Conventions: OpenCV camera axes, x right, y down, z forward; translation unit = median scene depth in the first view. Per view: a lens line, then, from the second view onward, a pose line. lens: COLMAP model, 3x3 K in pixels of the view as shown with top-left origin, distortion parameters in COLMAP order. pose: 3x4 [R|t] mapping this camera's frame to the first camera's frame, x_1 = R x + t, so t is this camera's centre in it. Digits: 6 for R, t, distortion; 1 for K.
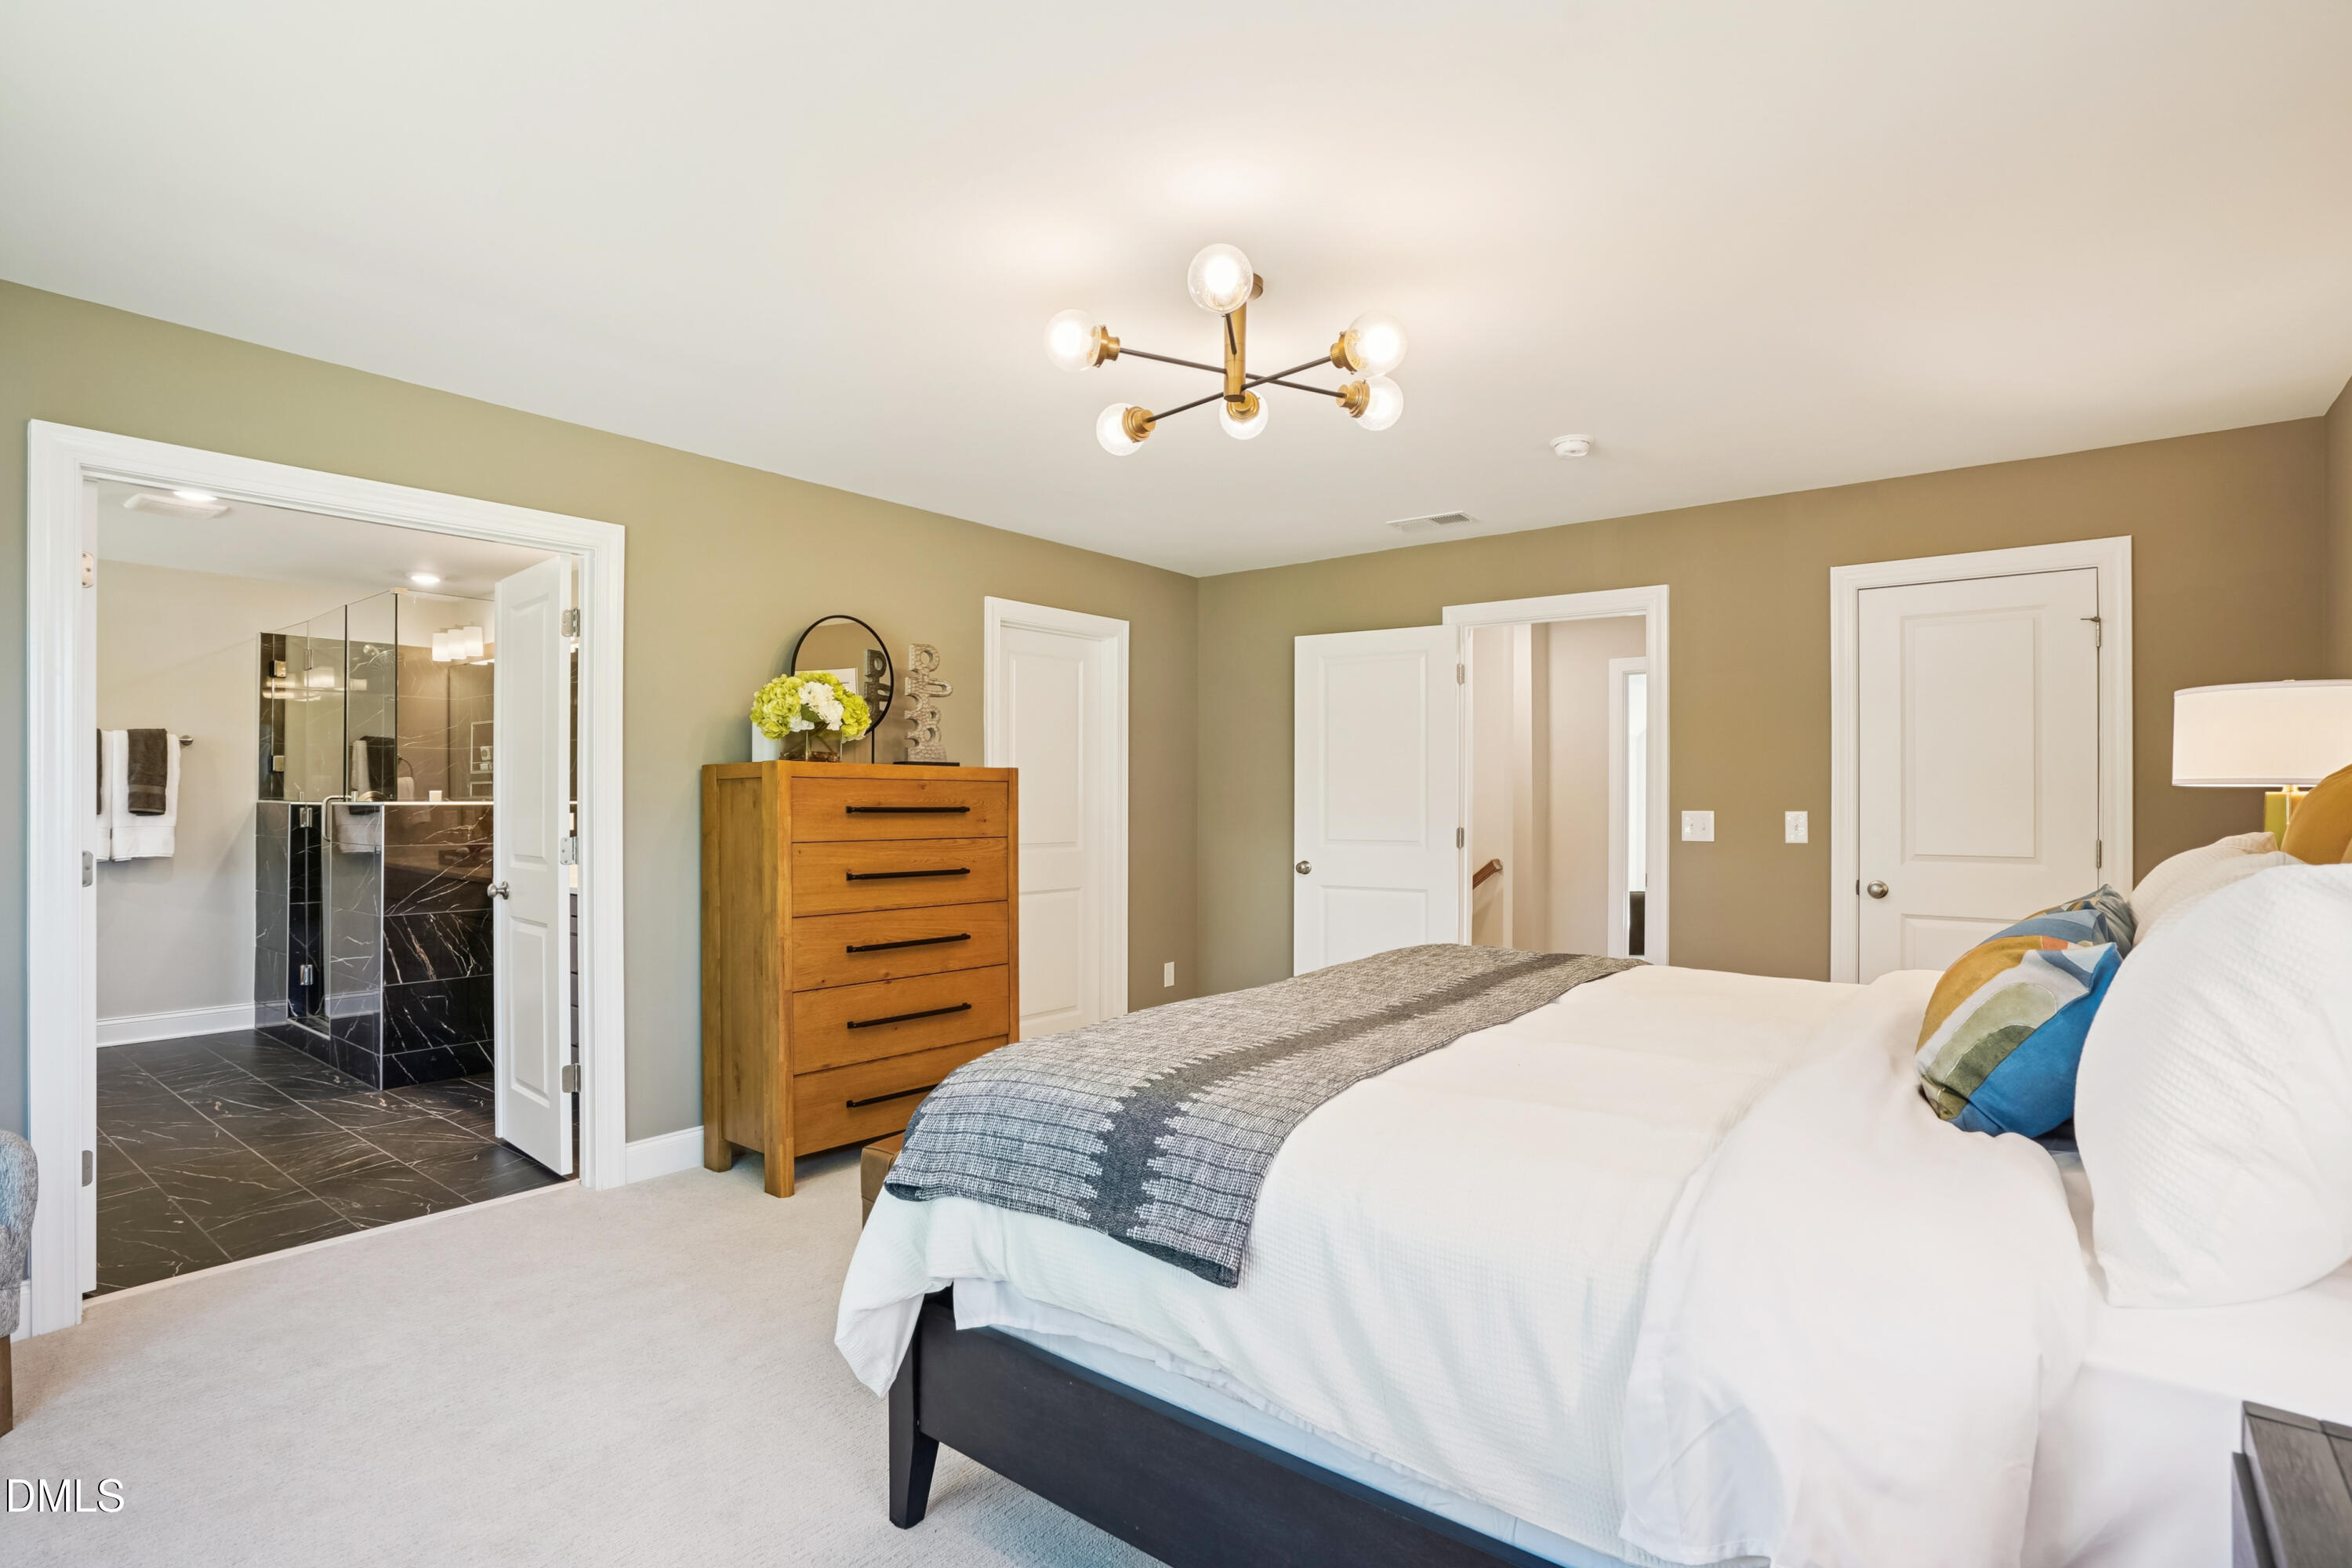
lens RADIAL K [[1183.9, 0, 1167.3], [0, 1183.9, 795.0], [0, 0, 1]] dist [0.000849, -0.000108]
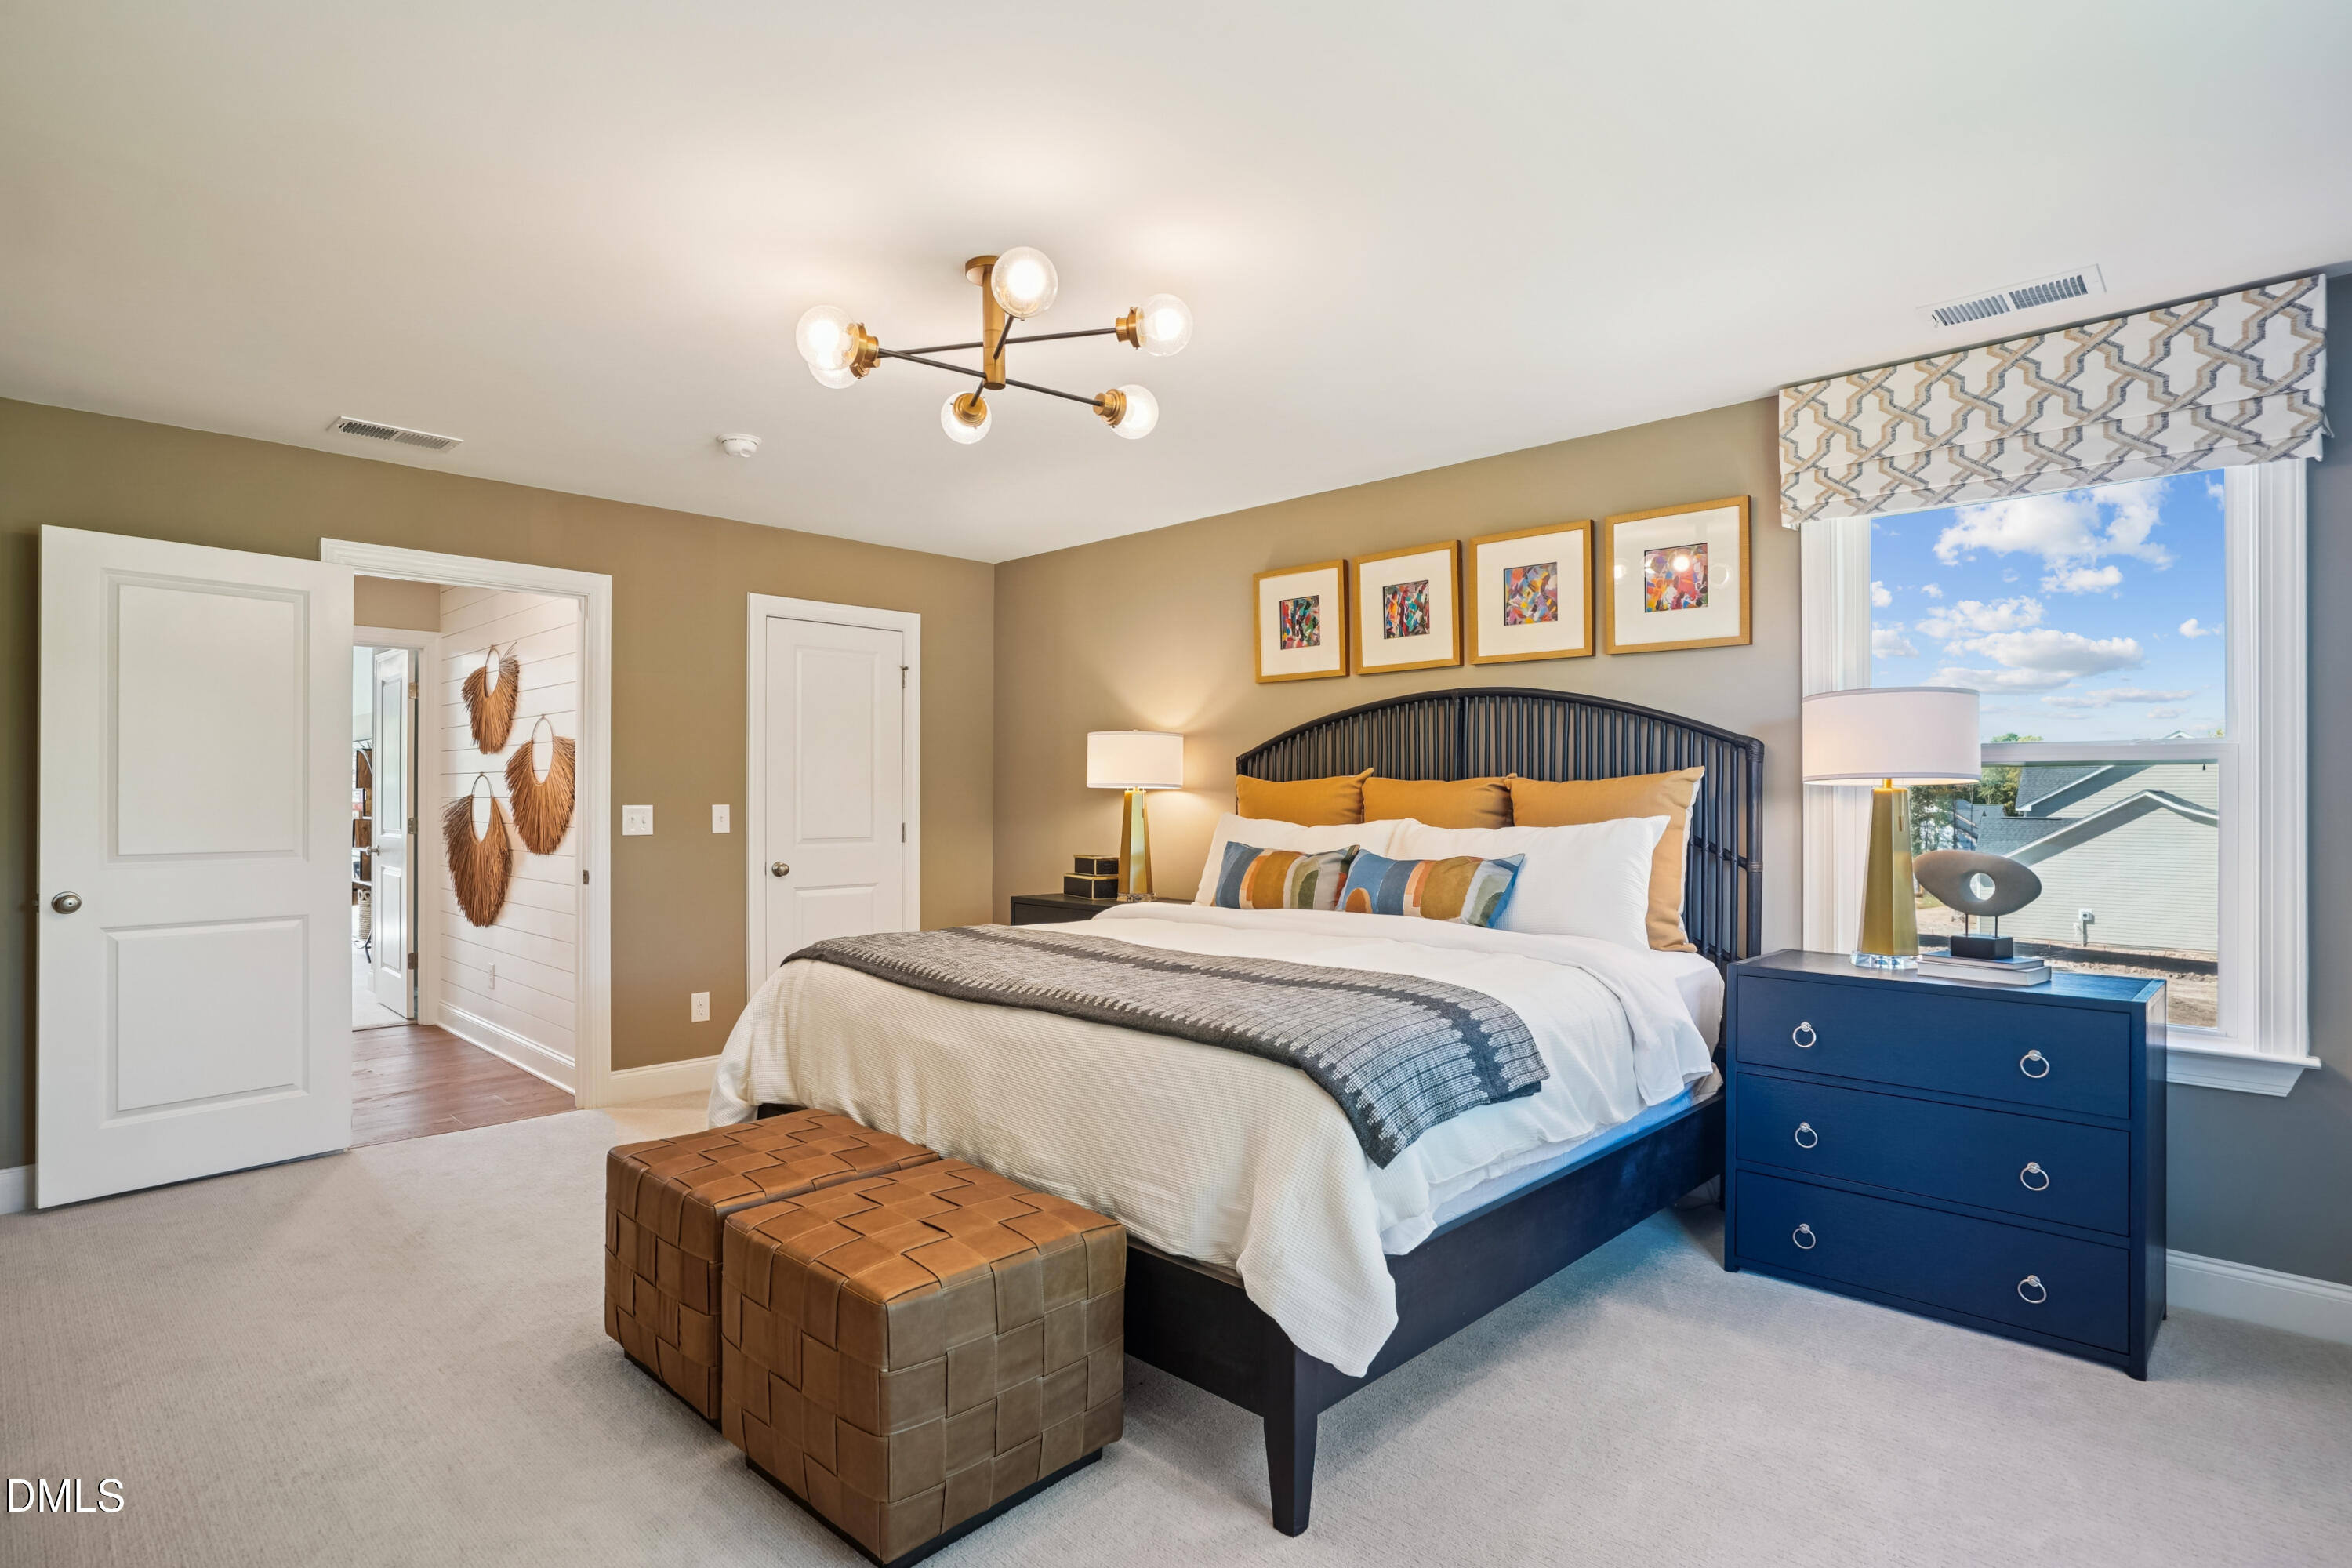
lens RADIAL K [[1219.0, 0, 1181.0], [0, 1219.0, 794.3], [0, 0, 1]] dist [0.002160, 0.001793]
pose [[0.129474, 0.001249, 0.991582, -0.549189], [-0.005031, 0.999987, -0.000602, 0.002666], [-0.991570, -0.004910, 0.129479, 0.419768]]
